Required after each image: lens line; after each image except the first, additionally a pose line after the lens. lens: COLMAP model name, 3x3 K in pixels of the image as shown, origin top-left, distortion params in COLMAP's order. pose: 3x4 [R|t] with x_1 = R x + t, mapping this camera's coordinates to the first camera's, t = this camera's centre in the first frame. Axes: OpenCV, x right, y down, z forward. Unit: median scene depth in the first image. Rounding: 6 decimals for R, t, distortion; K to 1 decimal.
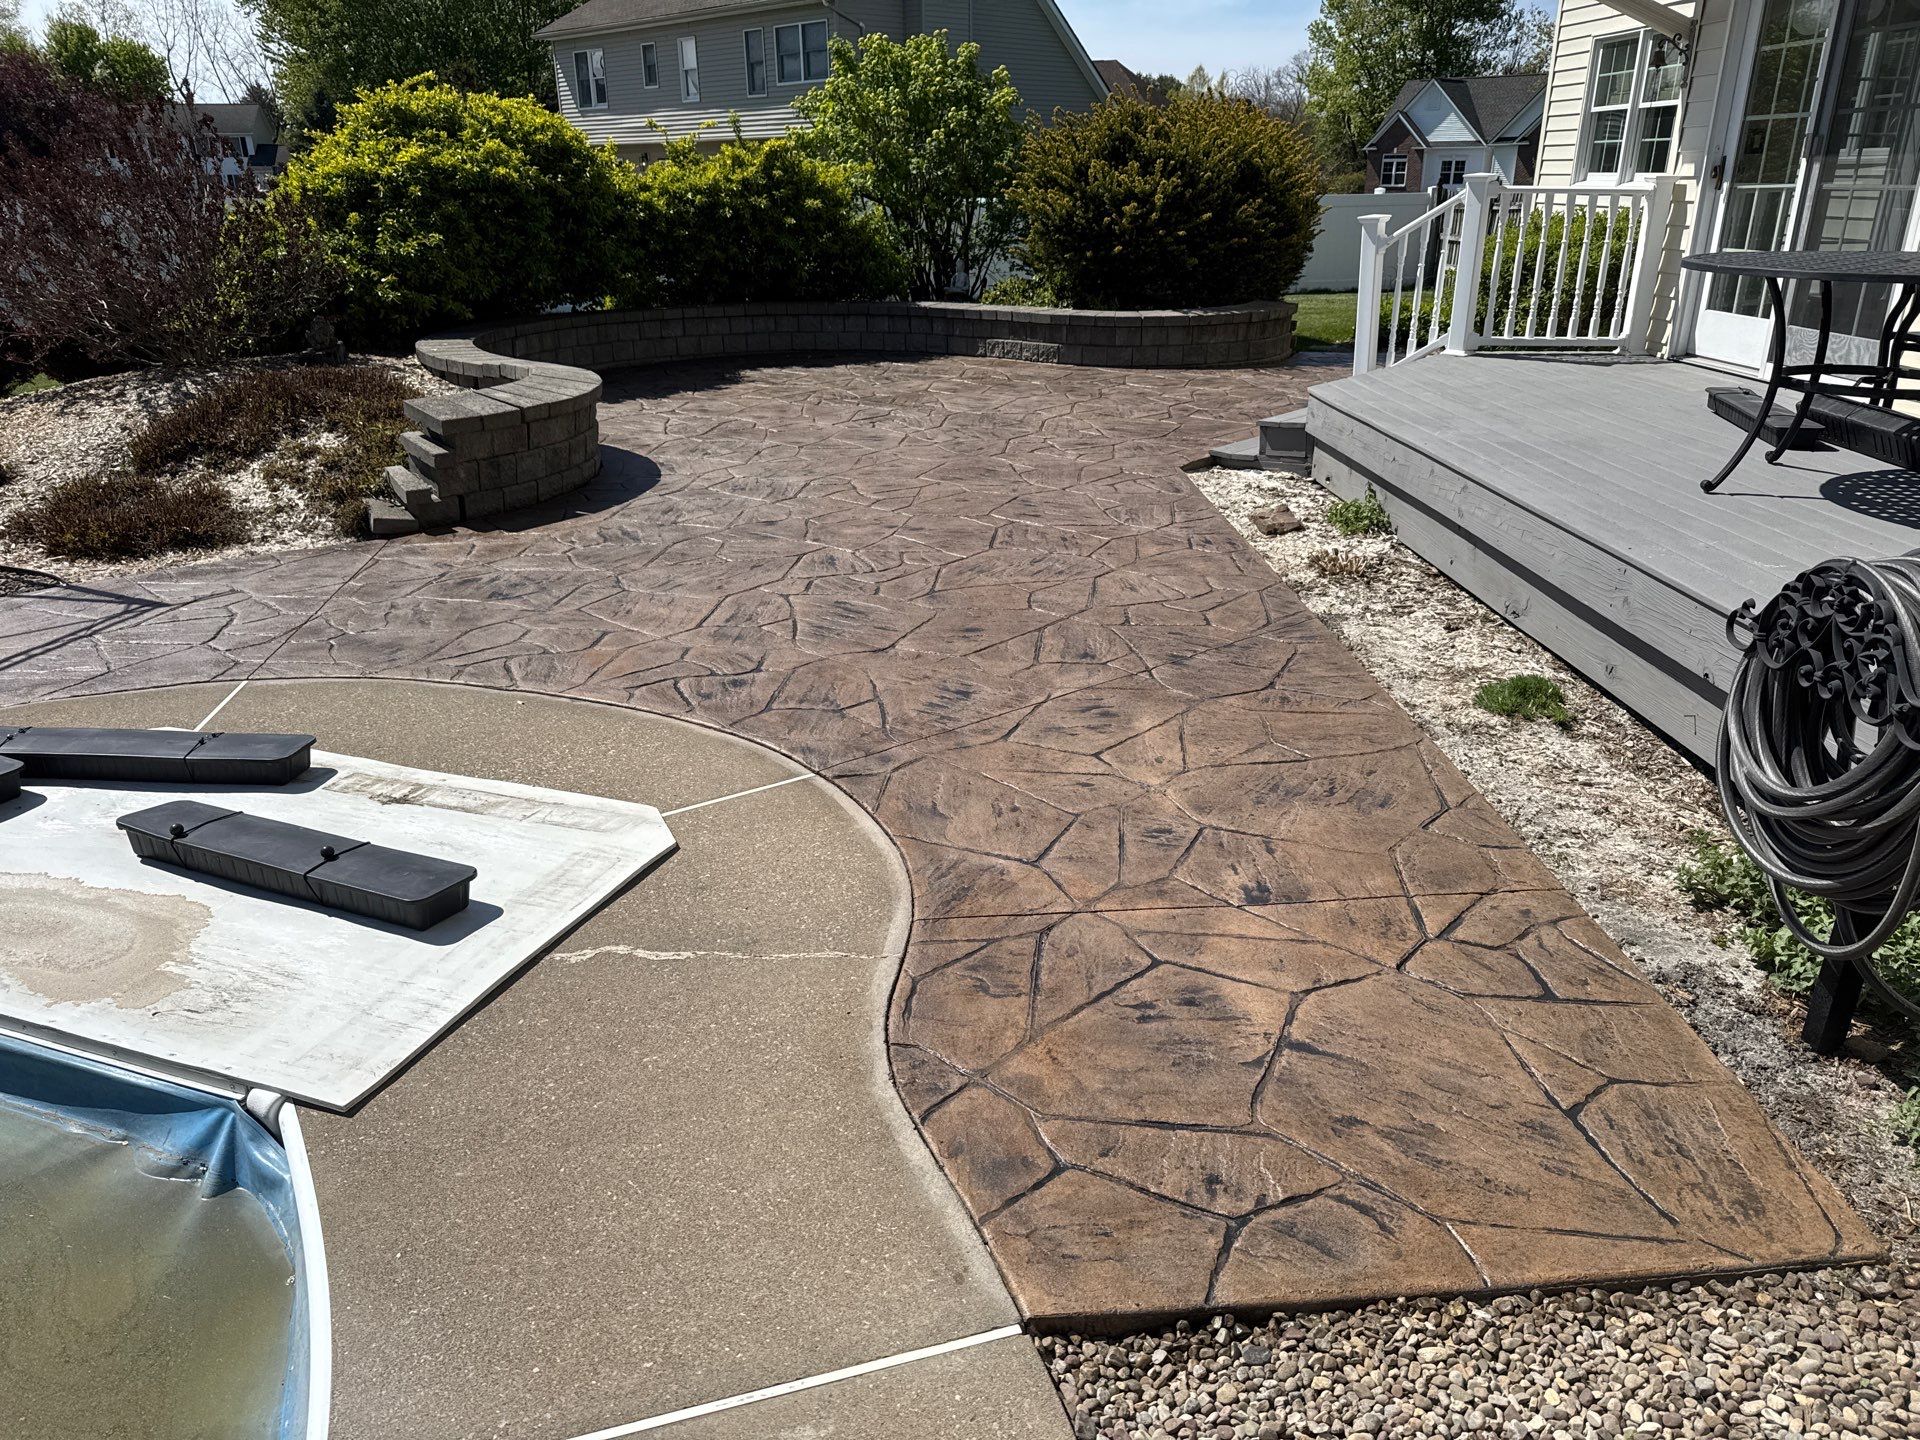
lens RADIAL K [[1336.3, 0, 960.0], [0, 1336.3, 720.0], [0, 0, 1]] dist [0.074982, -0.116711]
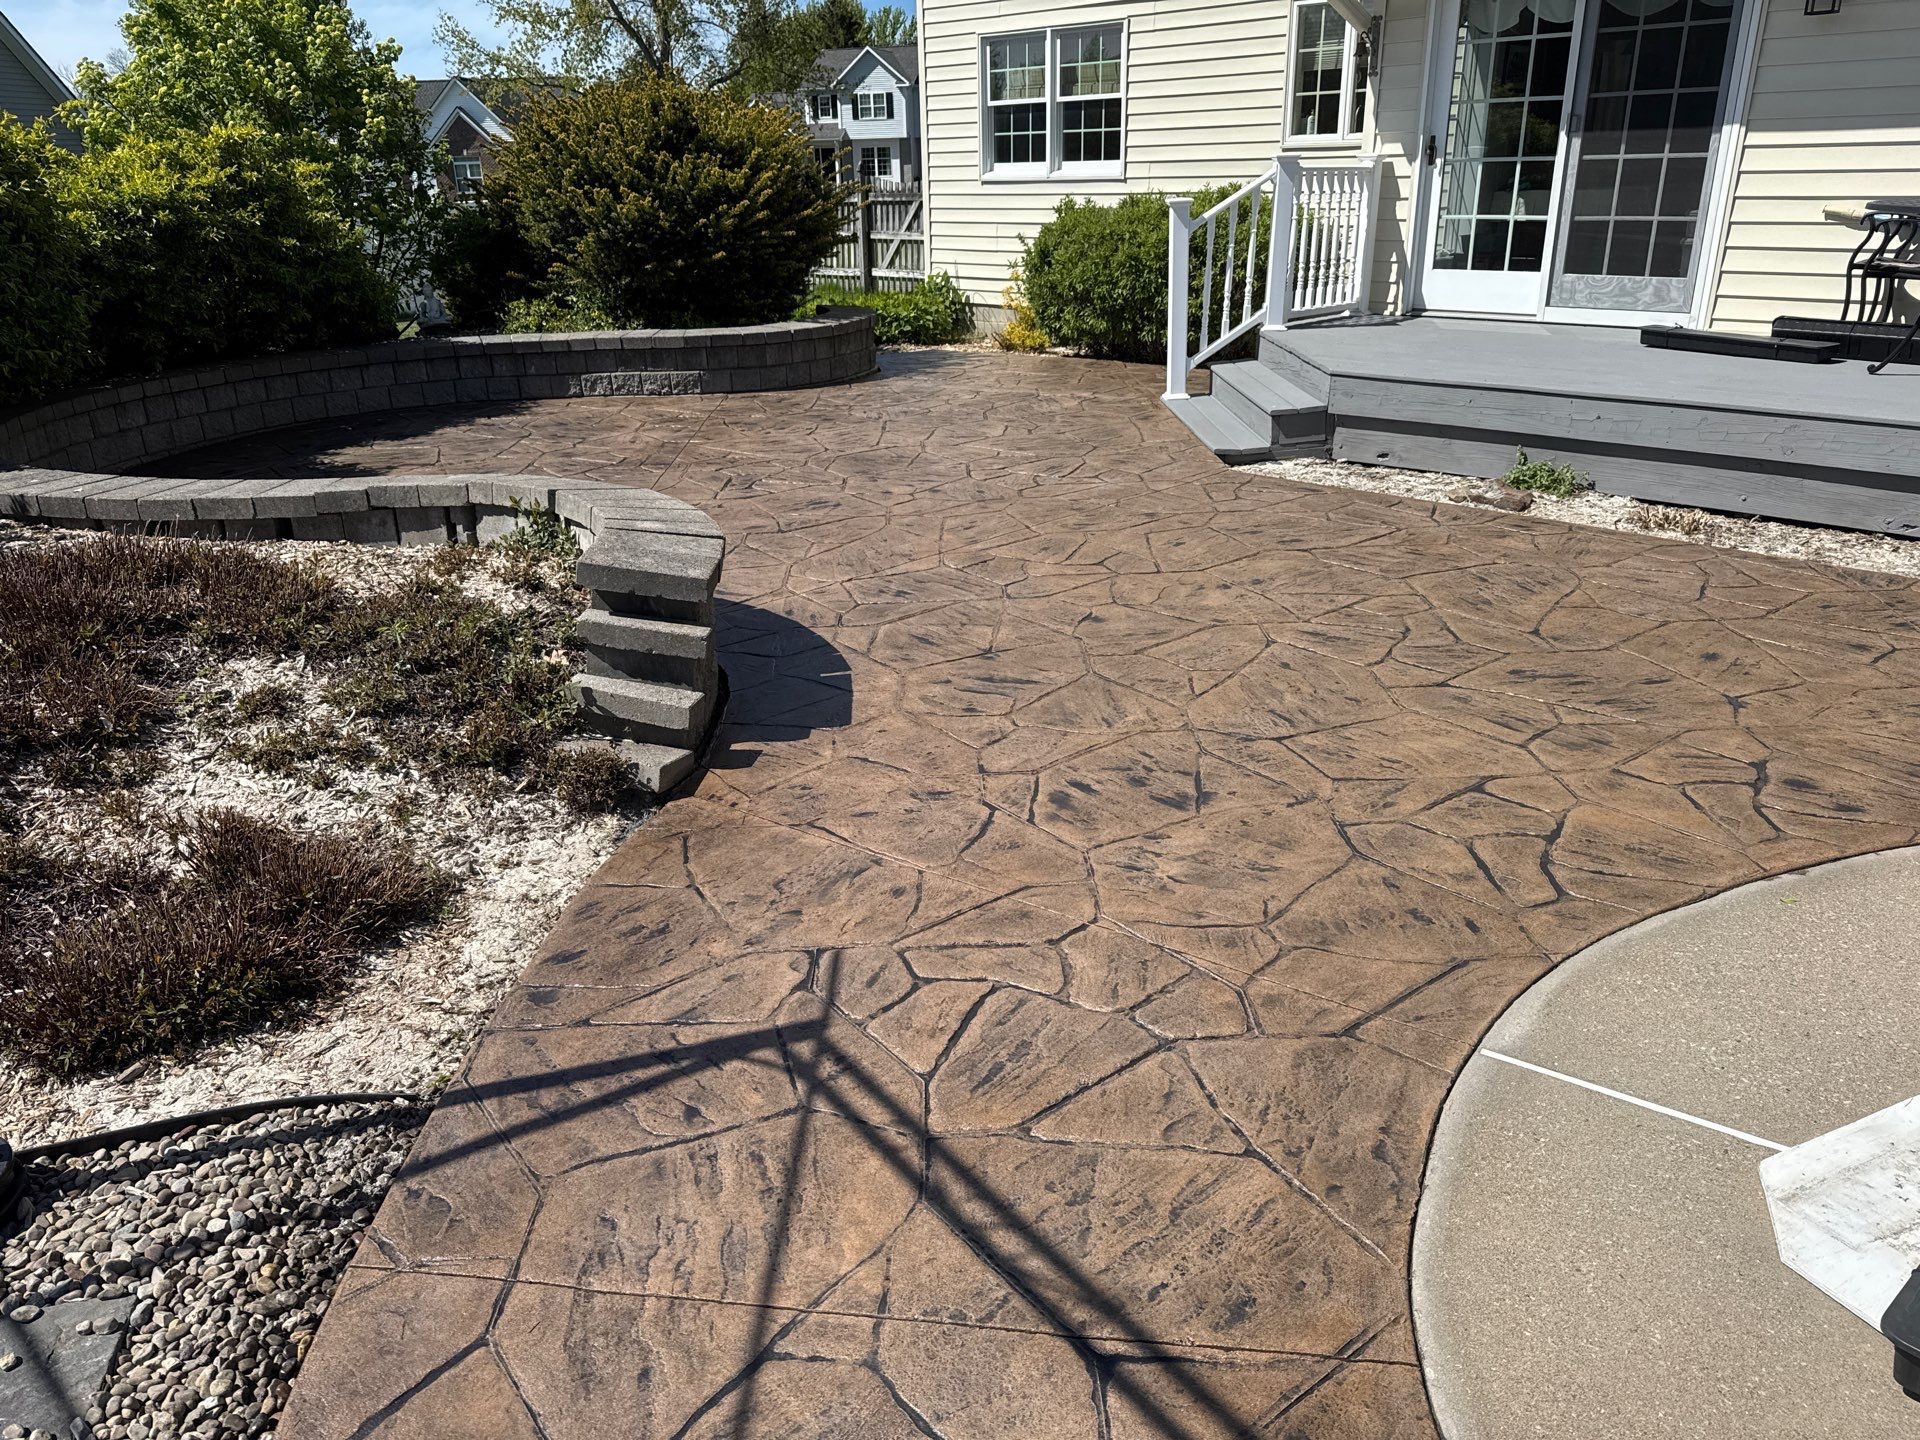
lens RADIAL K [[1336.3, 0, 960.0], [0, 1336.3, 720.0], [0, 0, 1]] dist [0.074982, -0.116711]
pose [[0.722924, -0.274002, 0.634275, -0.666676], [0.276187, 0.956071, 0.098227, -0.181340], [-0.633326, 0.104168, 0.766842, 0.460597]]
